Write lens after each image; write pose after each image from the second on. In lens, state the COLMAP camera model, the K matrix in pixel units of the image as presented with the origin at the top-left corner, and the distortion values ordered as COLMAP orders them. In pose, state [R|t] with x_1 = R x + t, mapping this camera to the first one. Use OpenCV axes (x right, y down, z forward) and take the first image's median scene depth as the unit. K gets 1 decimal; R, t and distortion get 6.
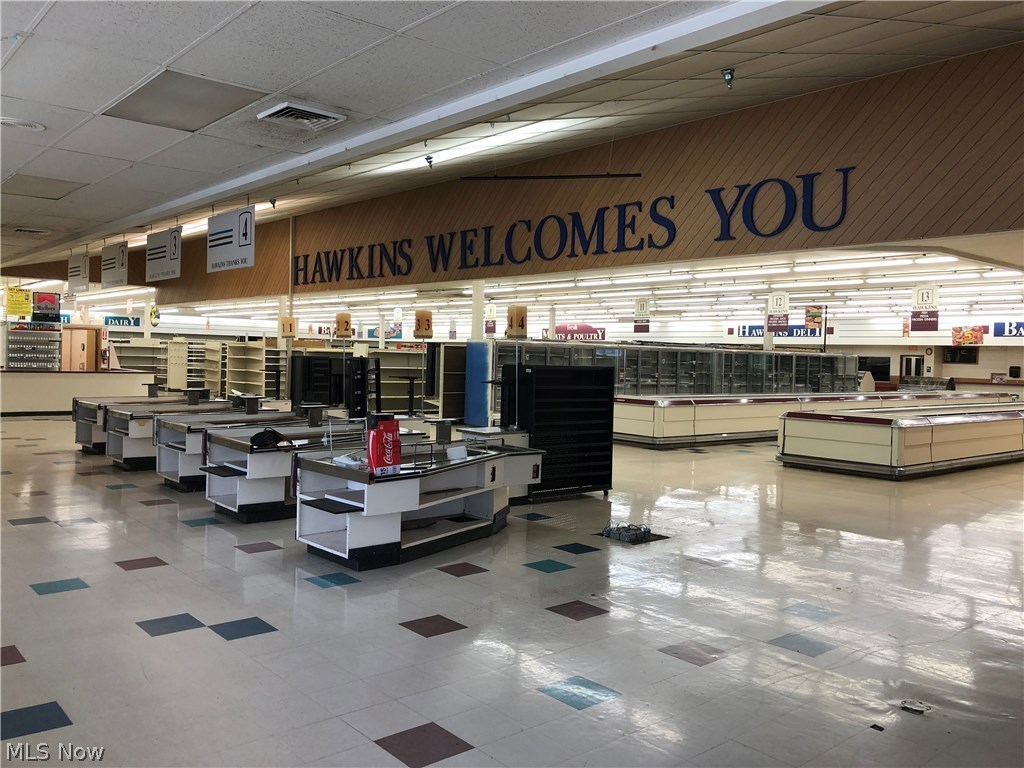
lens RADIAL K [[848.9, 0, 507.7], [0, 848.9, 383.4], [0, 0, 1]] dist [0.044605, -0.049682]
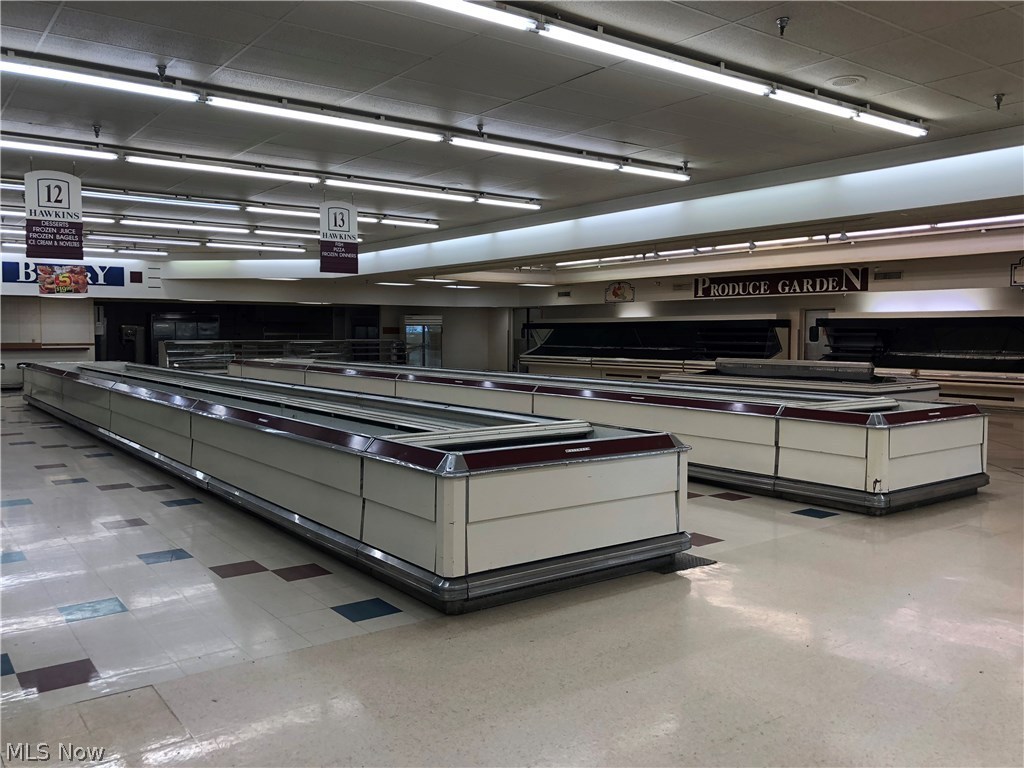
lens RADIAL K [[848.9, 0, 510.1], [0, 848.9, 386.8], [0, 0, 1]] dist [0.044605, -0.049682]
pose [[0.065654, -0.088827, 0.993881, -0.255508], [0.030851, 0.995734, 0.086955, -0.043807], [-0.997365, 0.024953, 0.068114, 1.342153]]
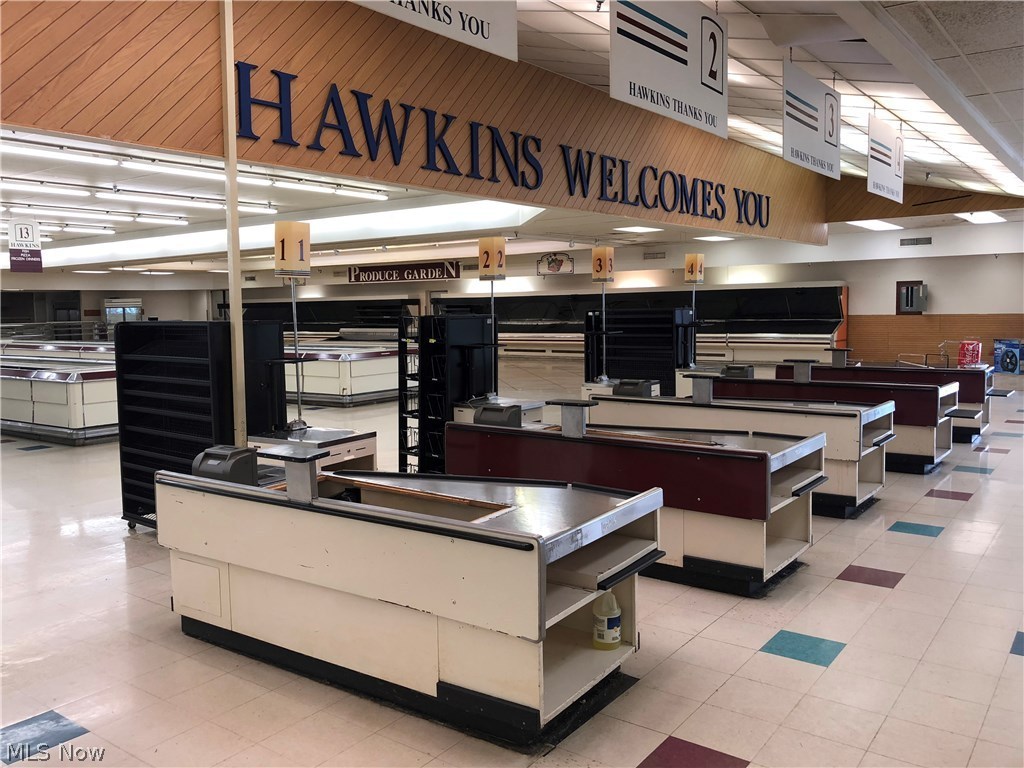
lens RADIAL K [[848.9, 0, 513.9], [0, 848.9, 381.8], [0, 0, 1]] dist [0.044605, -0.049682]
pose [[-0.227915, -0.107714, 0.967705, -0.793877], [0.043503, 0.991743, 0.120636, -0.055080], [-0.972709, 0.069593, -0.221348, 1.161131]]
